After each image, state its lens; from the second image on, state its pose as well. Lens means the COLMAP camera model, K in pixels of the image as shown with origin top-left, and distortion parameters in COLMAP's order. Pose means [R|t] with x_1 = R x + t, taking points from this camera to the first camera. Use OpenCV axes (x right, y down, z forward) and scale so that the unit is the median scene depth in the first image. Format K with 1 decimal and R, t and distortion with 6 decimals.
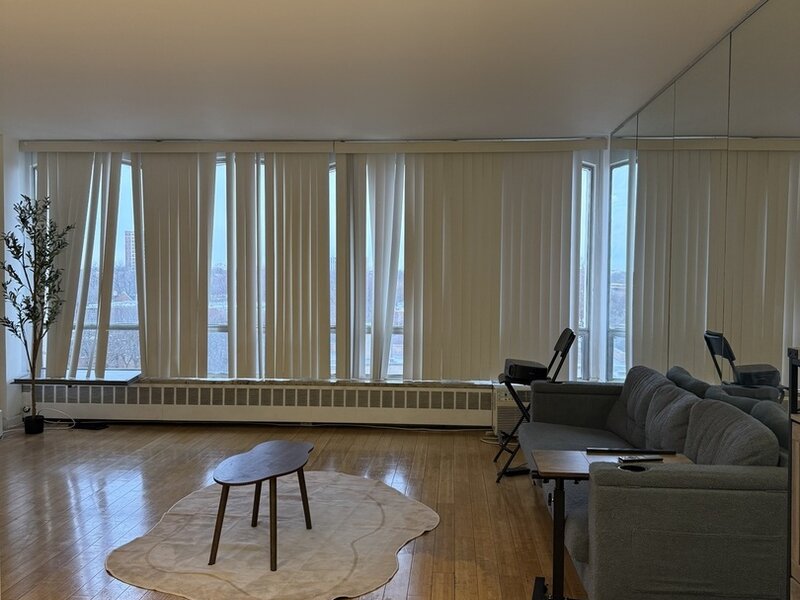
lens RADIAL K [[729.5, 0, 399.9], [0, 729.5, 309.8], [0, 0, 1]] dist [0.138203, -0.279837]
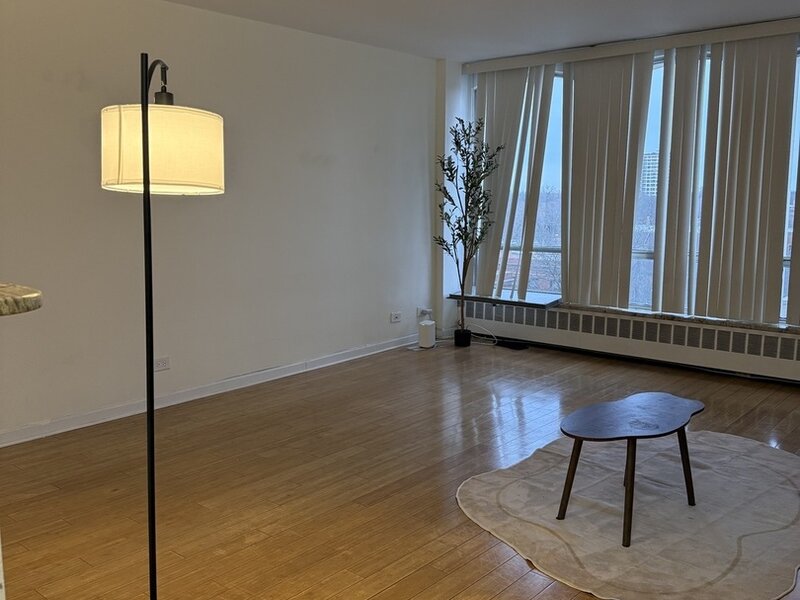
lens RADIAL K [[729.5, 0, 399.9], [0, 729.5, 309.8], [0, 0, 1]] dist [0.138203, -0.279837]
pose [[0.801257, 0.087287, -0.591919, 0.053544], [-0.025192, 0.993346, 0.112381, -0.001736], [0.597790, -0.075134, 0.798124, 0.103866]]
